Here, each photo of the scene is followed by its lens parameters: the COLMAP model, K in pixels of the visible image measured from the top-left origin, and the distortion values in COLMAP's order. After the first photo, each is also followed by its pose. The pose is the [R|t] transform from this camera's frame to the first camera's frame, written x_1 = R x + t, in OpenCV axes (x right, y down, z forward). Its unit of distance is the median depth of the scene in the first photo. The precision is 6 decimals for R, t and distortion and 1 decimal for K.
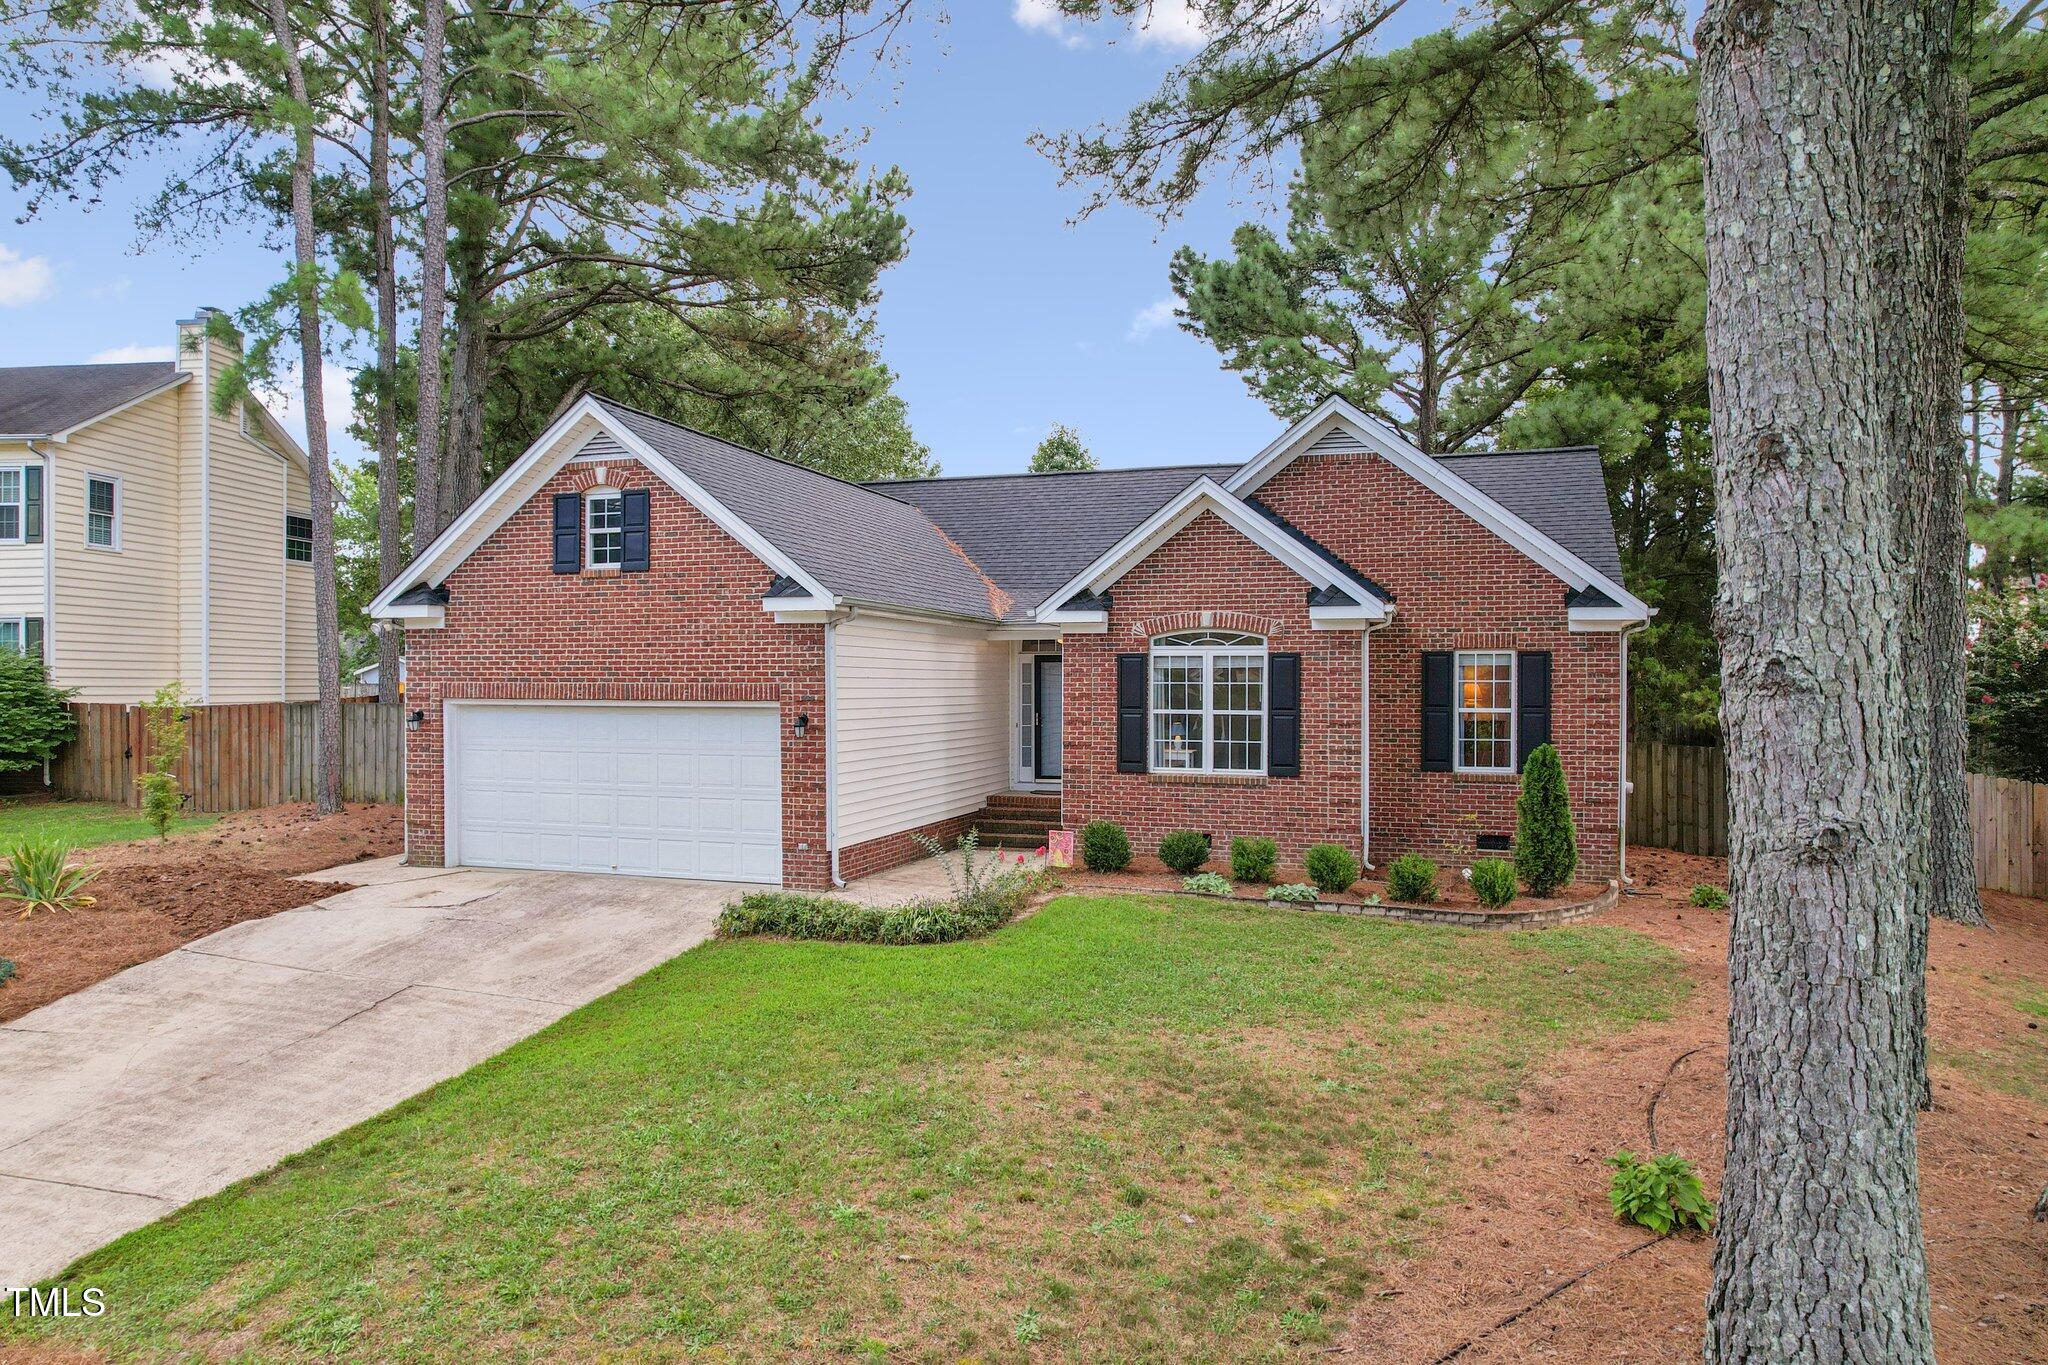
lens RADIAL K [[1252.4, 0, 1024.0], [0, 1252.4, 682.5], [0, 0, 1]] dist [-0.051482, 0.046112]
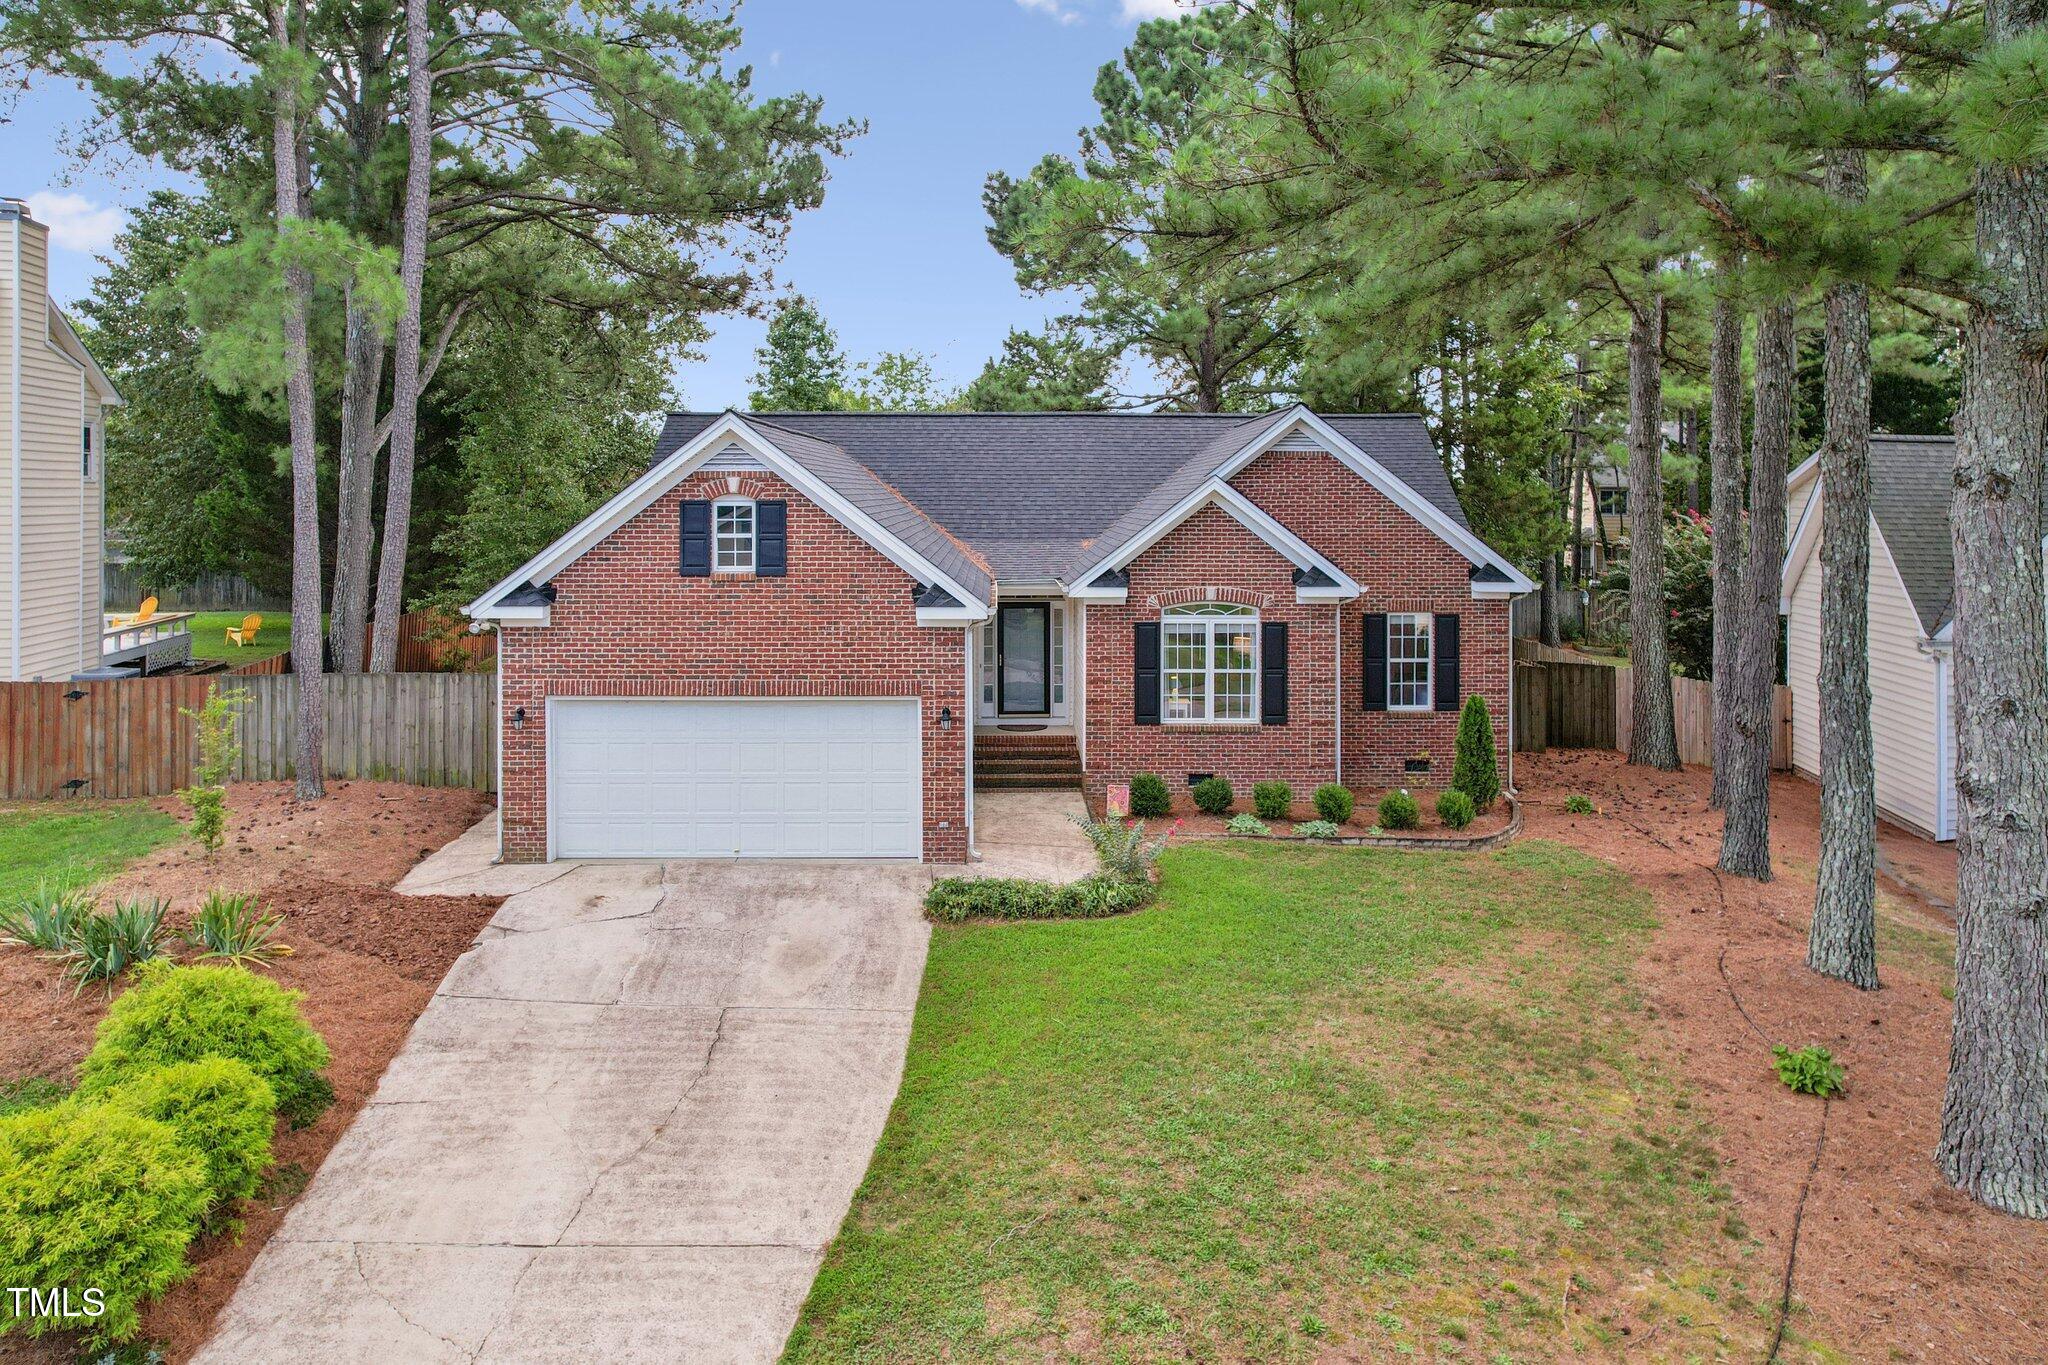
lens RADIAL K [[1309.1, 0, 1021.3], [0, 1309.1, 482.6], [0, 0, 1]] dist [-0.039589, 0.028838]
pose [[0.945836, 0.004054, 0.324619, -0.455262], [-0.001636, 0.999969, -0.007719, -0.155249], [-0.324640, 0.006770, 0.945813, -0.128346]]
